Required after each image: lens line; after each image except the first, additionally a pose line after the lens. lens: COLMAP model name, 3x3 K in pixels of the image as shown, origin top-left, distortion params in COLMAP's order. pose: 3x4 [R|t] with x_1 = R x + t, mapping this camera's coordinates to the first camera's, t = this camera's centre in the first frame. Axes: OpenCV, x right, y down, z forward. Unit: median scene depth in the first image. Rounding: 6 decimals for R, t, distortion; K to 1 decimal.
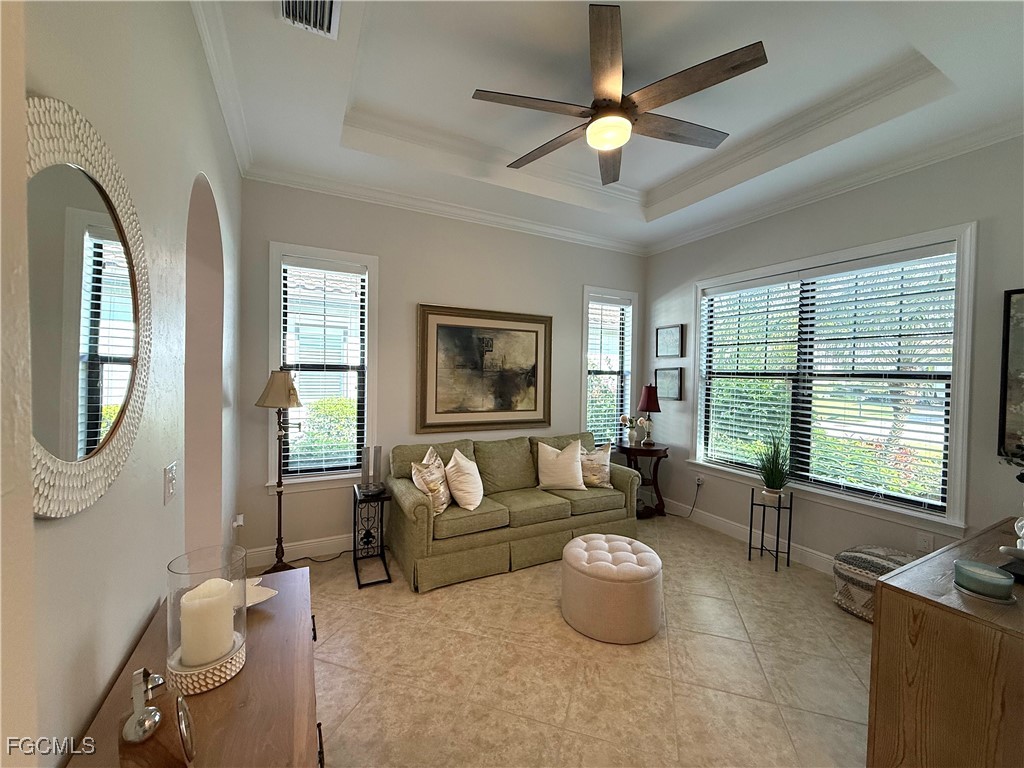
lens RADIAL K [[413.4, 0, 516.4], [0, 413.4, 383.9], [0, 0, 1]] dist [0.001386, -0.000599]
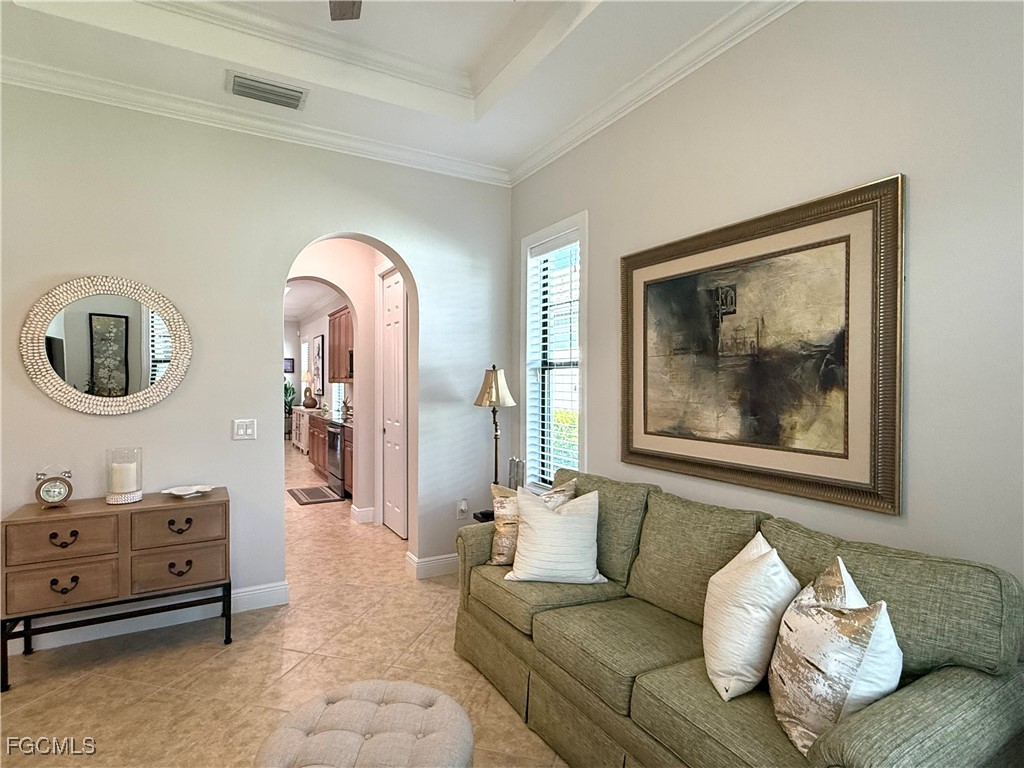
lens RADIAL K [[548.5, 0, 515.1], [0, 548.5, 385.4], [0, 0, 1]] dist [-0.005017, 0.002001]
pose [[0.021877, -0.008210, -0.999727, 0.554751], [-0.018559, 0.999791, -0.008617, 0.012280], [0.999588, 0.018743, 0.021720, 0.750916]]
